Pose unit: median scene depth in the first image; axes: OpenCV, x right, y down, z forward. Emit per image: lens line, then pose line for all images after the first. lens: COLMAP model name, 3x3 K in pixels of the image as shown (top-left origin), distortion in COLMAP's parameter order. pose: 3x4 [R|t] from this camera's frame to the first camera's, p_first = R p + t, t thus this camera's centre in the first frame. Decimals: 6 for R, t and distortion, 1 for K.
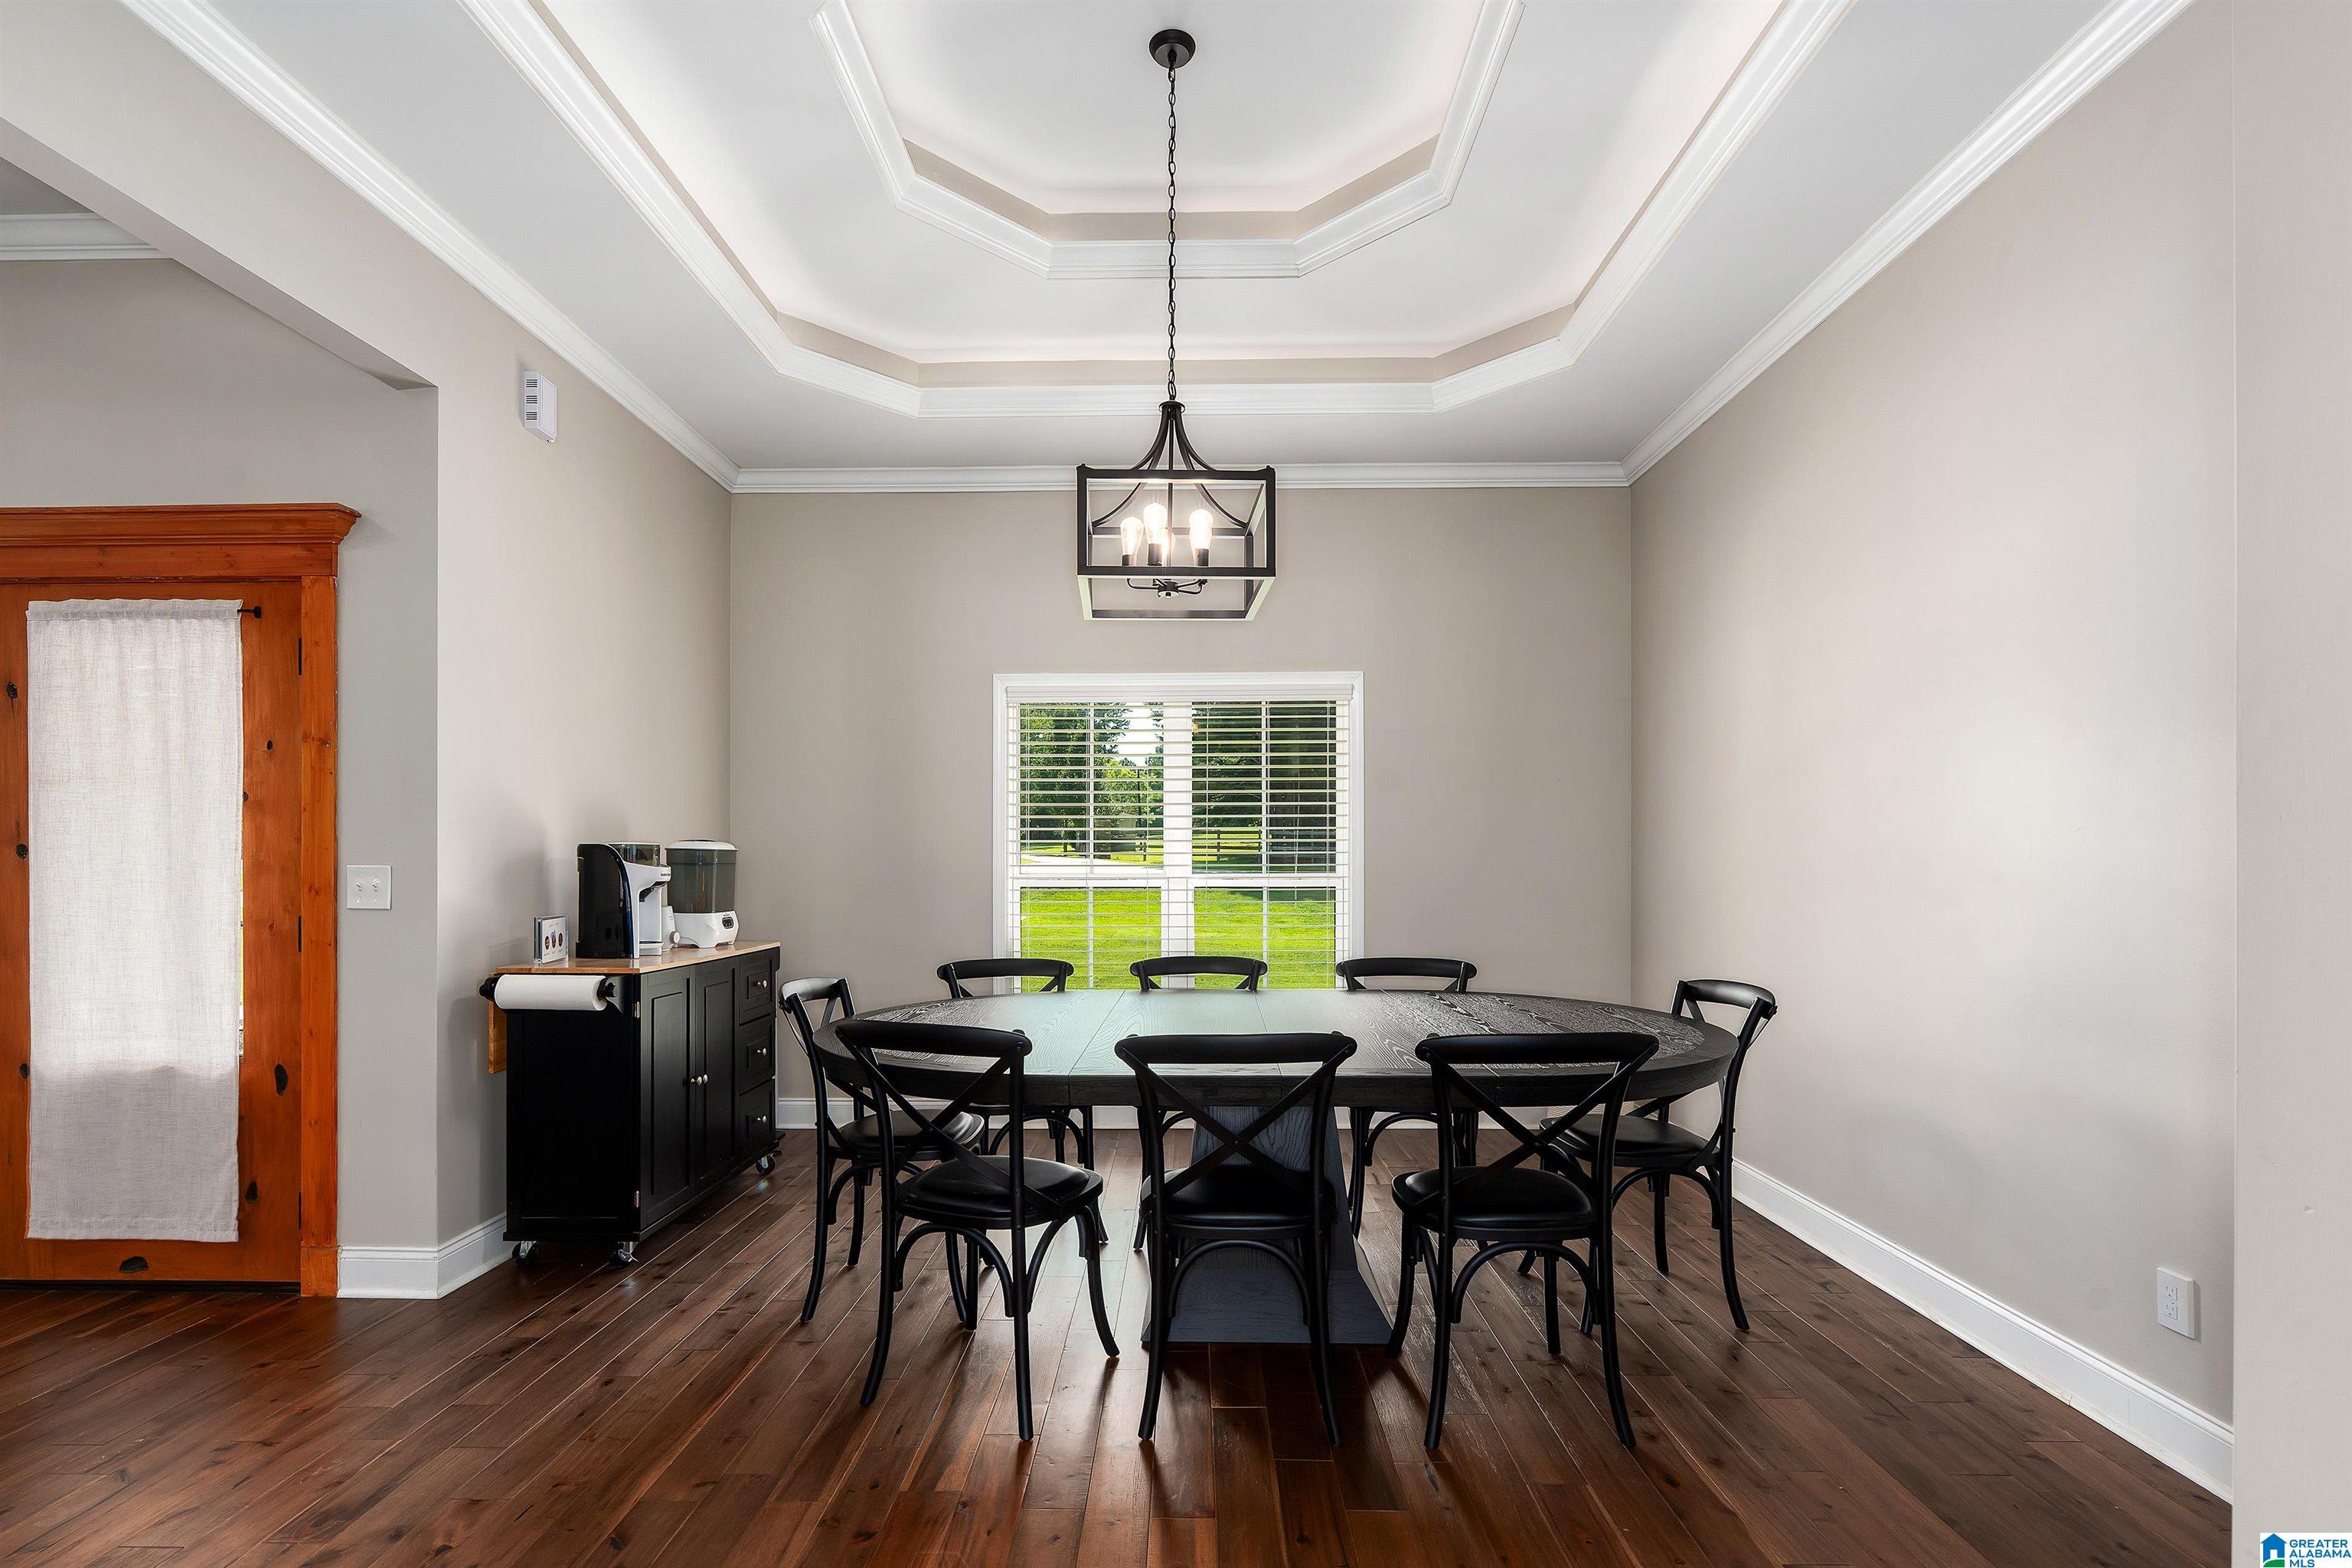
lens RADIAL K [[1112.5, 0, 1179.8], [0, 1112.5, 872.1], [0, 0, 1]] dist [-0.039646, 0.000125]
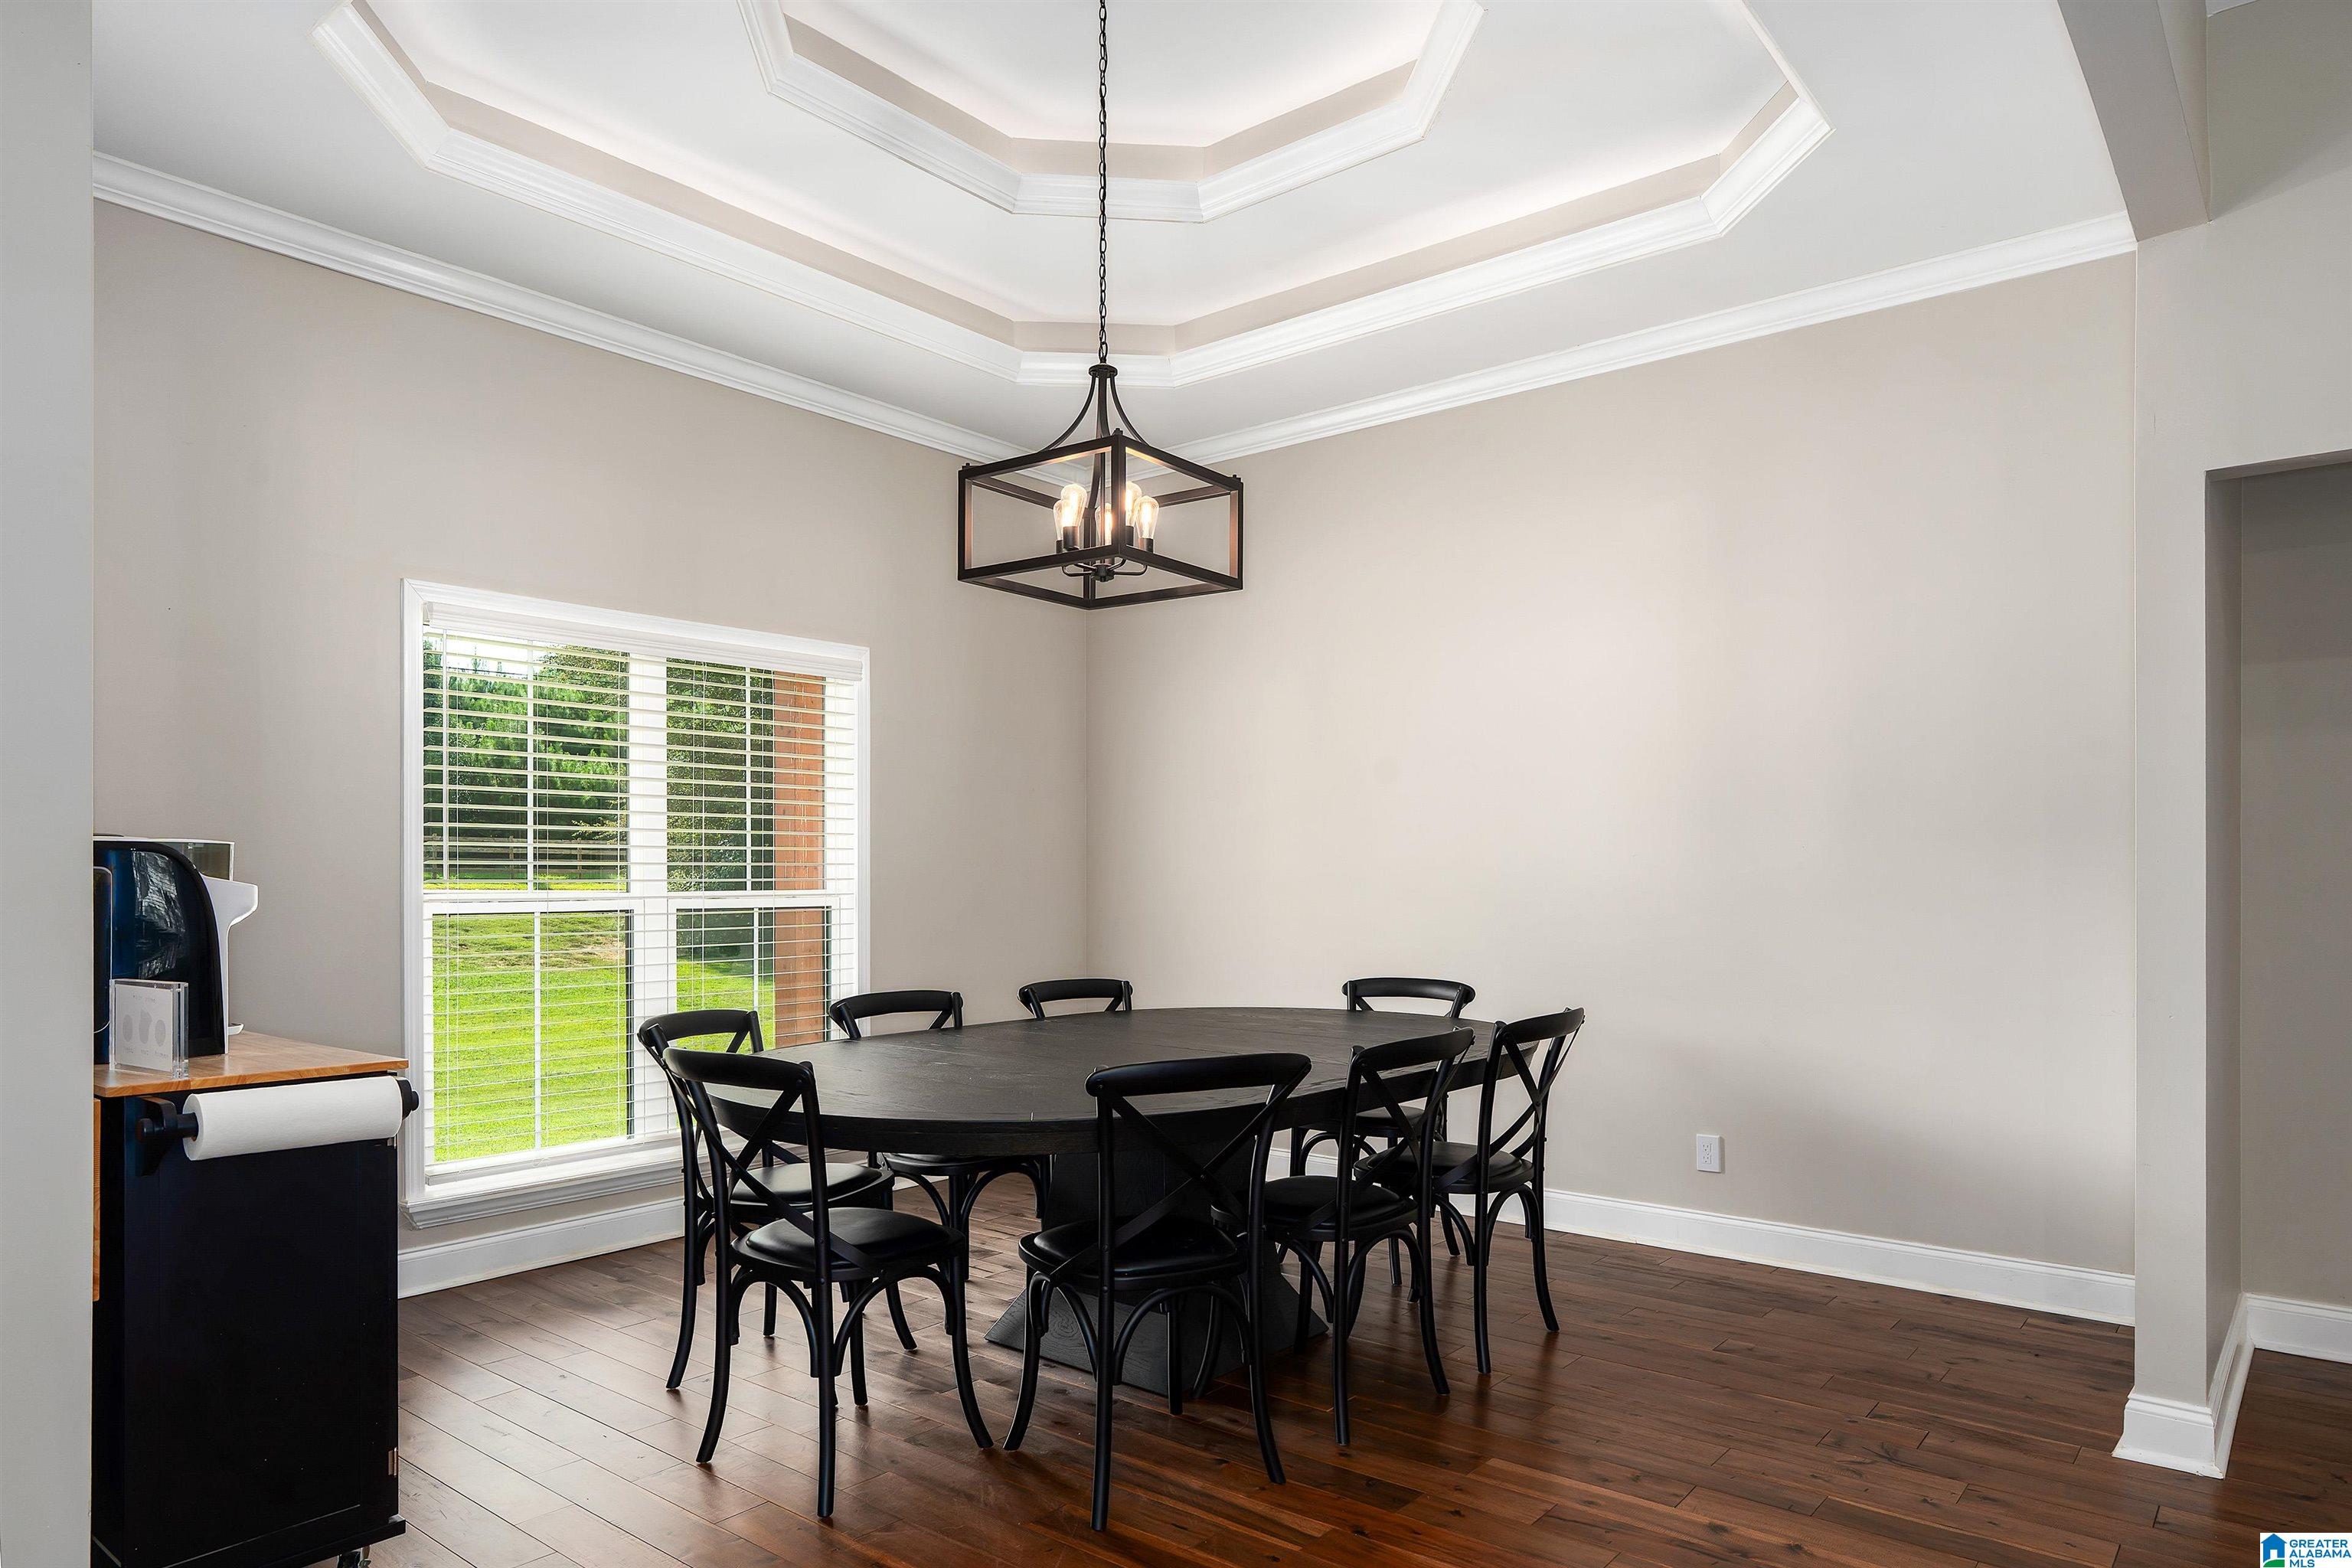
lens RADIAL K [[1478.7, 0, 1176.0], [0, 1478.7, 784.0], [0, 0, 1]] dist [0.004650, 0.000484]
pose [[0.641441, 0.053454, 0.765307, -0.525388], [0.003399, 0.997362, -0.072512, 0.002654], [-0.767164, 0.049114, 0.639567, 0.118089]]
